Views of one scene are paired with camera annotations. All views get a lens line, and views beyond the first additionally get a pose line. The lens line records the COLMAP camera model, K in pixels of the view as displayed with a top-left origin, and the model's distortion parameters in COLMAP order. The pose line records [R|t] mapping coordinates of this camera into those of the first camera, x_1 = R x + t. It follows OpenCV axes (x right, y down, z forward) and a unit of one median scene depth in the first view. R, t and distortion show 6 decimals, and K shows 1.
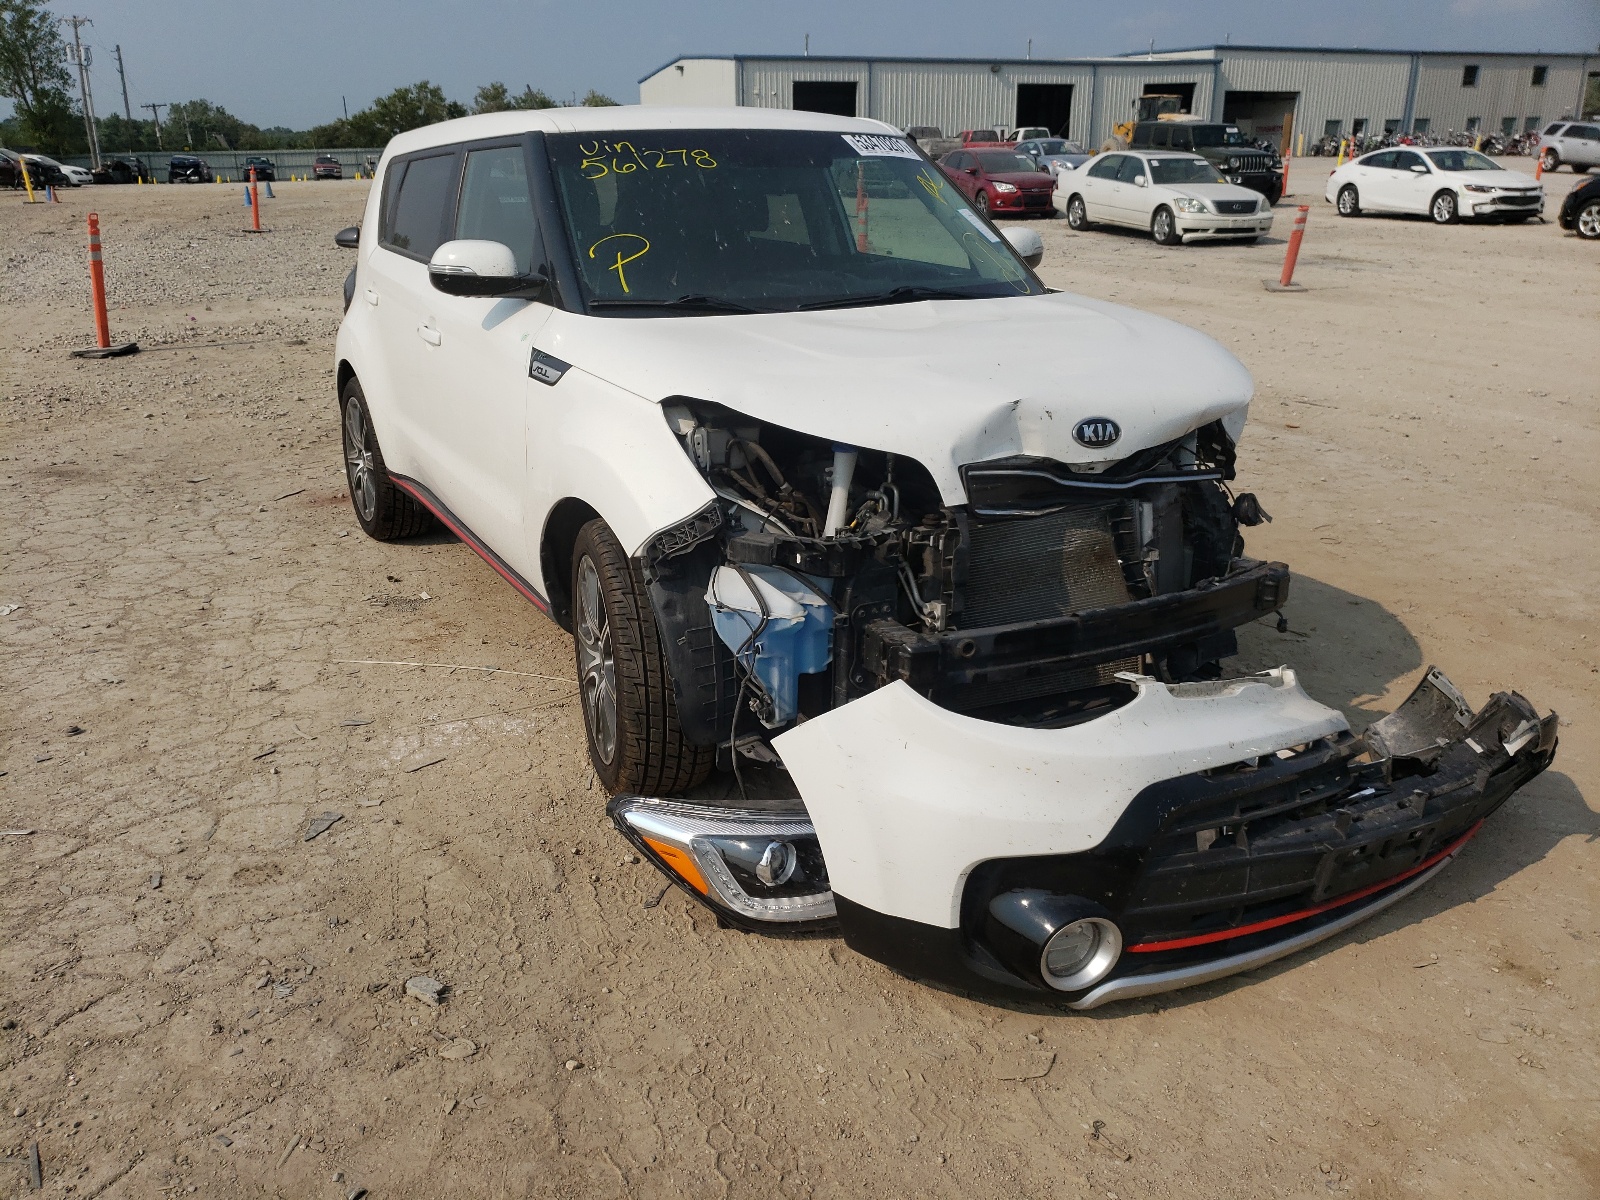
lens RADIAL K [[1211.5, 0, 800.0], [0, 1211.5, 600.0], [0, 0, 1]] dist [0.007993, 0.002319]
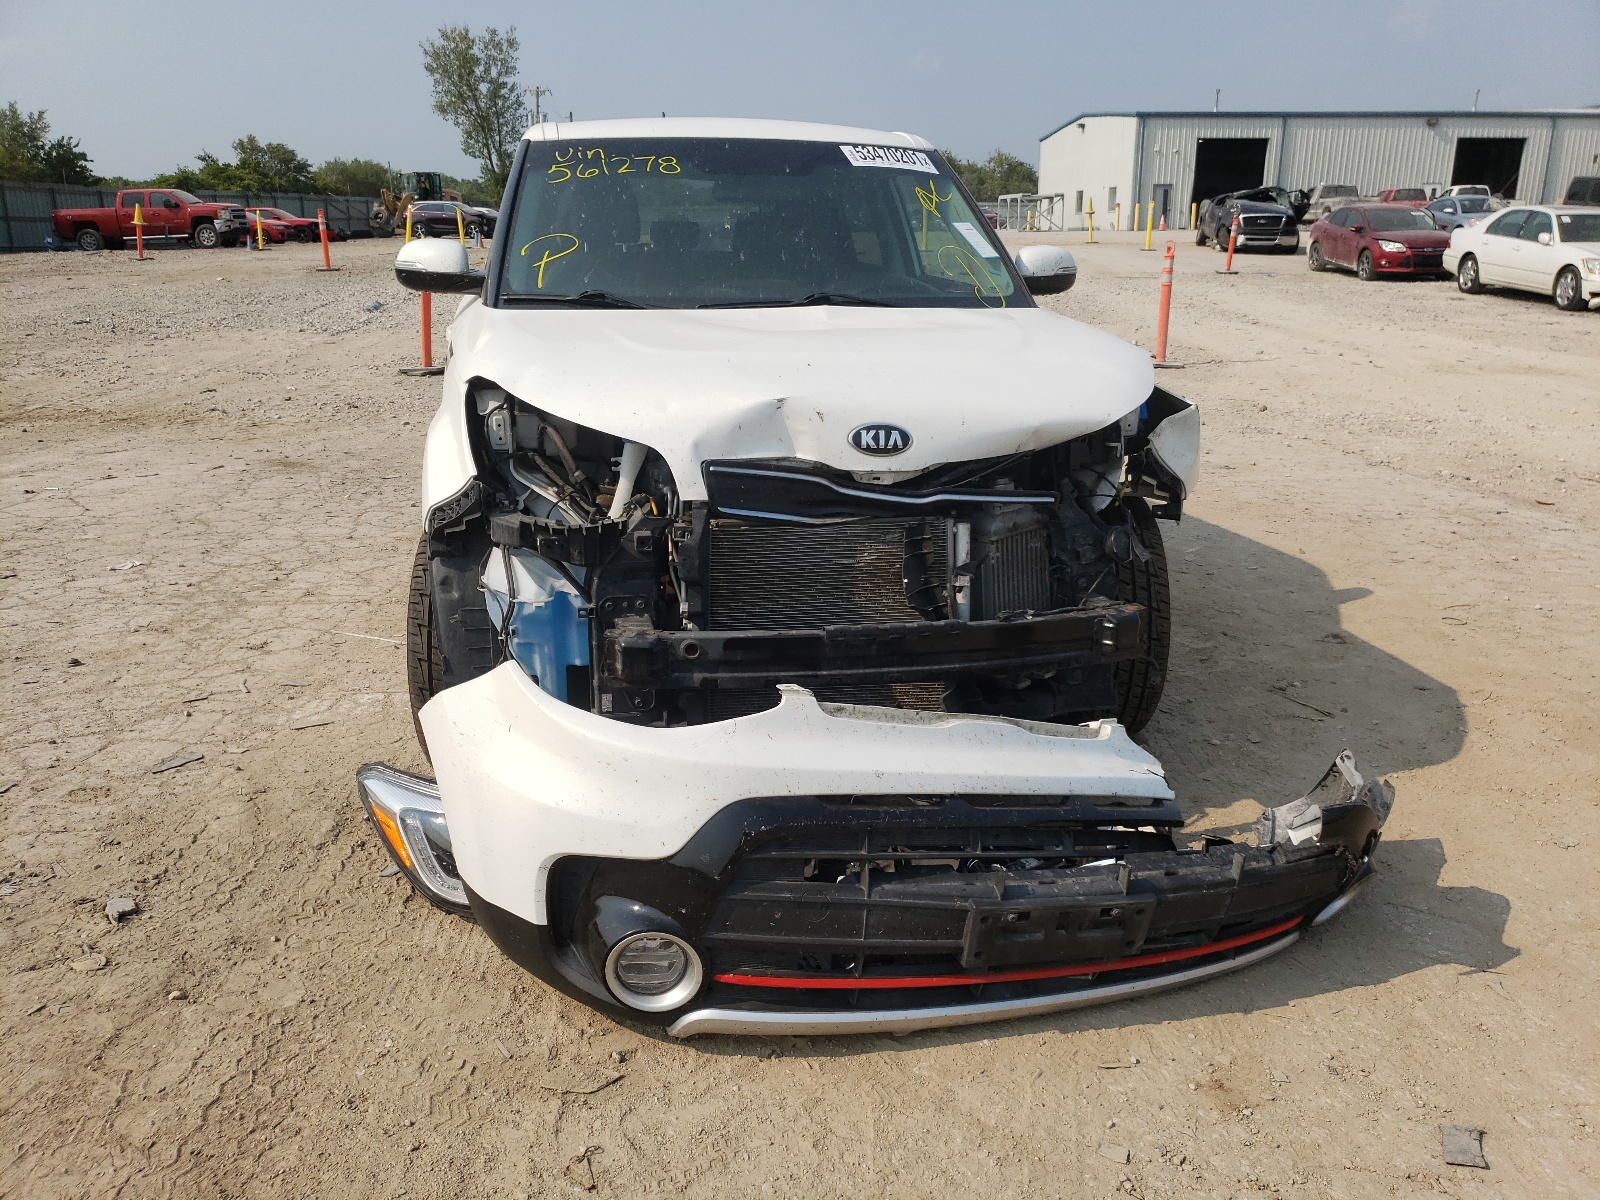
lens RADIAL K [[1227.1, 0, 805.3], [0, 1227.1, 610.7], [0, 0, 1]] dist [0.010542, 0.008866]
pose [[0.961959, 0.093182, -0.256811, 0.426492], [-0.102367, 0.994490, -0.022602, 0.019872], [0.253289, 0.048031, 0.966197, 0.080403]]
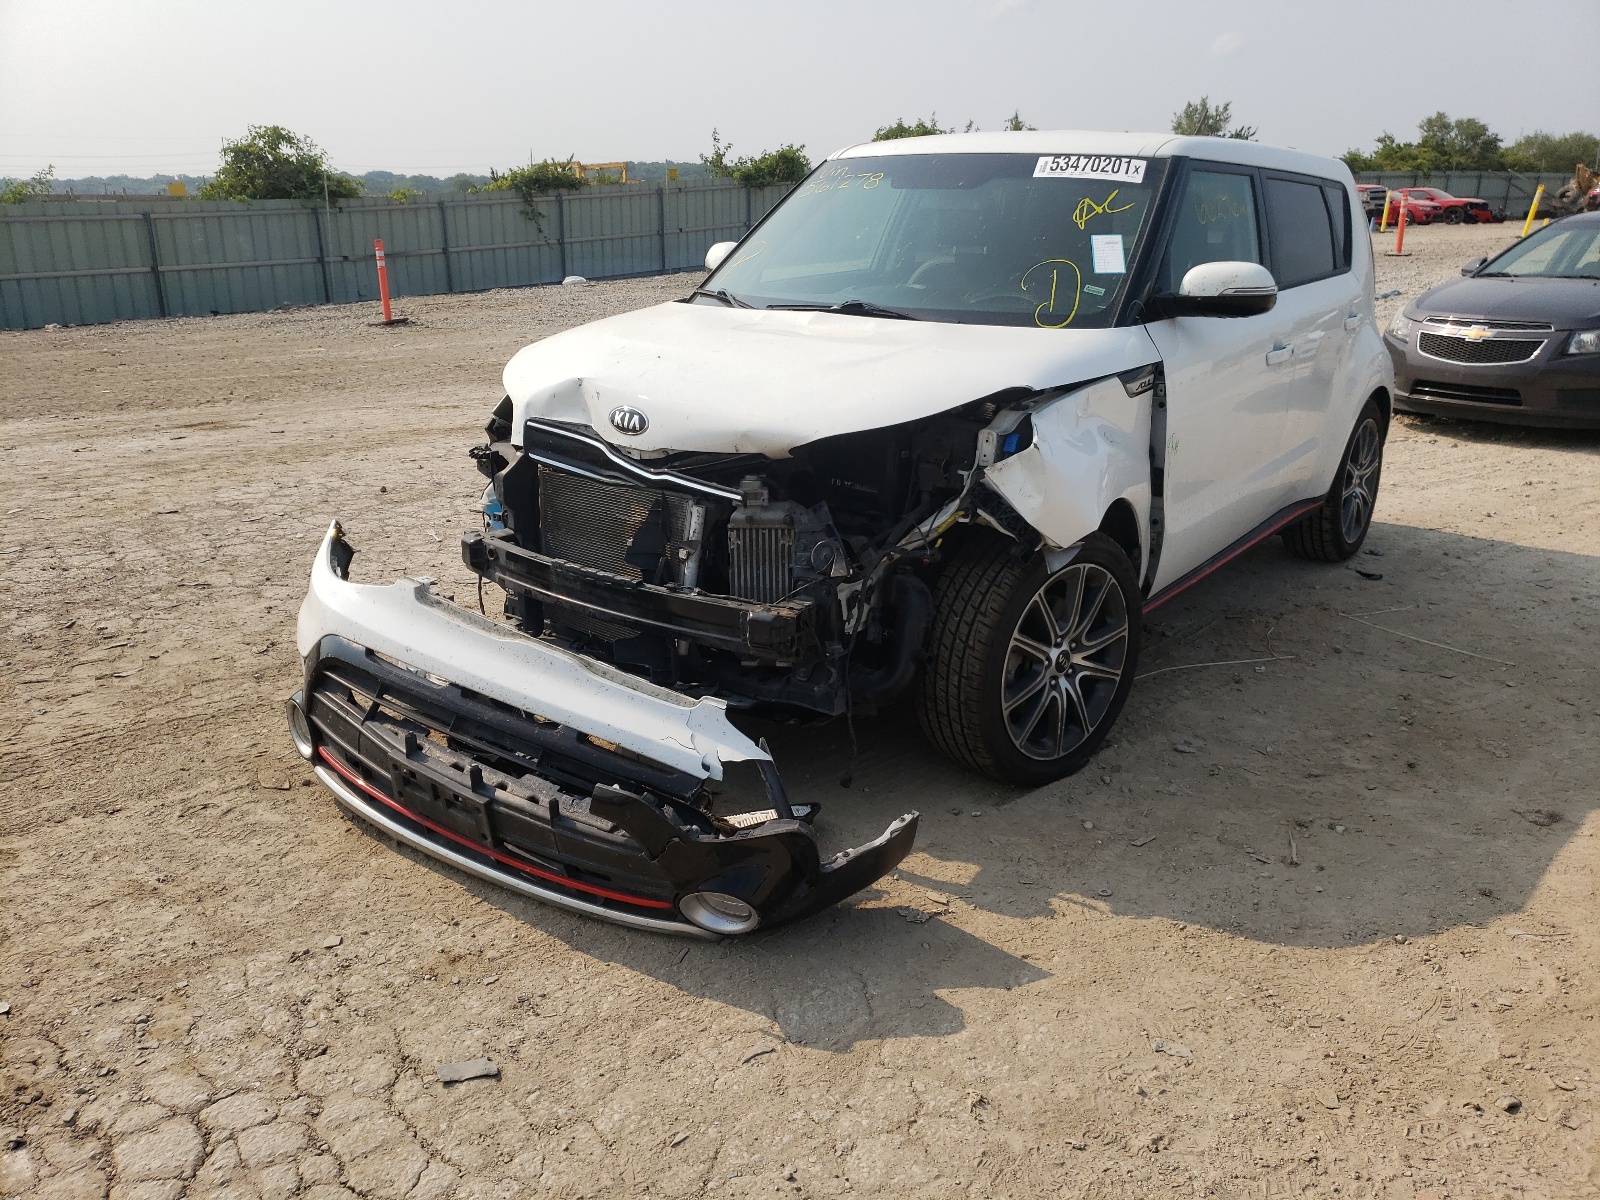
lens RADIAL K [[1205.0, 0, 798.0], [0, 1205.0, 626.8], [0, 0, 1]] dist [0.040775, 0.000290]
pose [[0.435920, 0.309779, -0.844991, 1.283682], [-0.312624, 0.932550, 0.180600, -0.205293], [0.843943, 0.185437, 0.503362, 0.586702]]
